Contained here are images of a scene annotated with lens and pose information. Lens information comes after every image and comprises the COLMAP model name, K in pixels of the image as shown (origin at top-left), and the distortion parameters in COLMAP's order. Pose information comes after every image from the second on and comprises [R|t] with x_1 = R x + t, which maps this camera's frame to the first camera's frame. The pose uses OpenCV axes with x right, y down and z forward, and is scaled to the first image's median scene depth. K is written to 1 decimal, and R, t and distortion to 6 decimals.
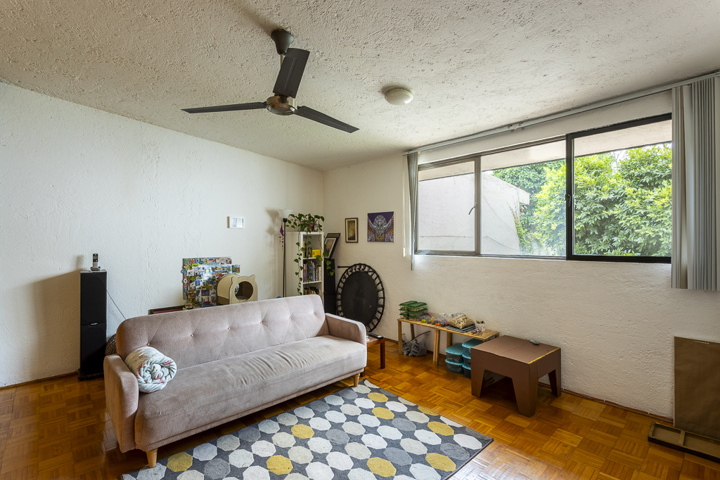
lens RADIAL K [[342.1, 0, 354.0], [0, 342.1, 238.4], [0, 0, 1]] dist [-0.002638, 0.004410]
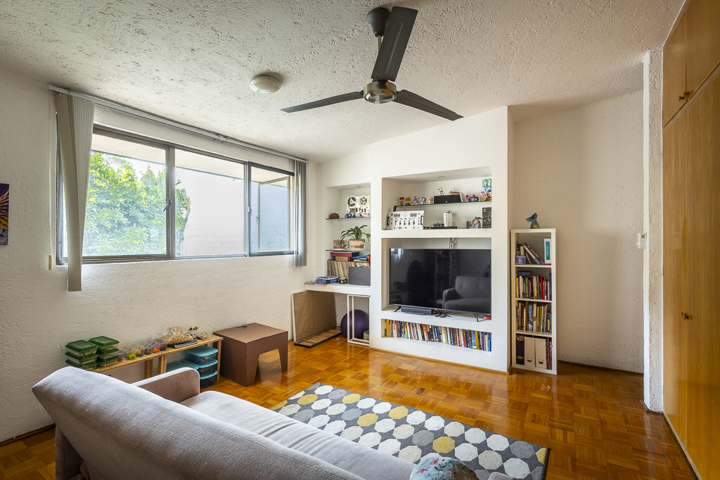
lens RADIAL K [[342.1, 0, 371.0], [0, 342.1, 243.4], [0, 0, 1]] dist [-0.002638, 0.004410]
pose [[-0.295805, -0.004699, 0.955237, -0.667111], [-0.007589, 0.999968, 0.002569, 0.004251], [-0.955218, -0.006490, -0.295832, 0.803090]]
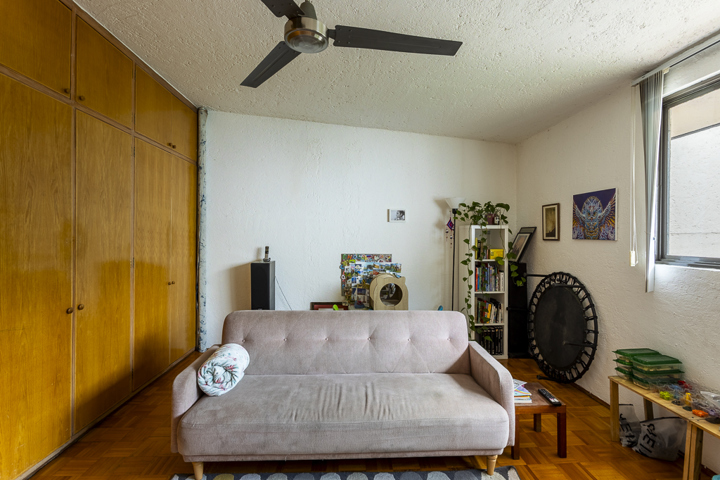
lens RADIAL K [[342.1, 0, 356.6], [0, 342.1, 235.8], [0, 0, 1]] dist [-0.002638, 0.004410]
pose [[0.766248, 0.006835, -0.642509, 0.191845], [-0.006482, 0.999975, 0.002907, 0.004848], [0.642512, 0.001937, 0.766273, 0.335627]]
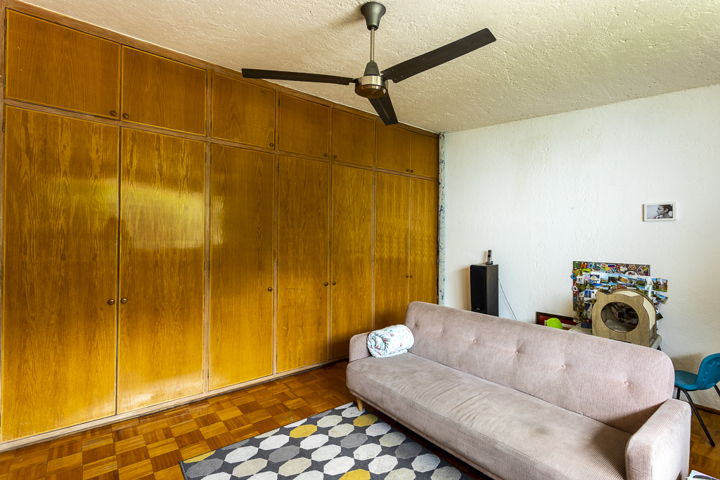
lens RADIAL K [[333.8, 0, 359.1], [0, 333.8, 235.1], [0, 0, 1]] dist [0.002564, 0.001133]
pose [[-0.058050, -0.008318, -0.998279, 0.411575], [-0.002319, 0.999964, -0.008197, 0.003671], [0.998311, 0.001839, -0.058067, 0.633099]]
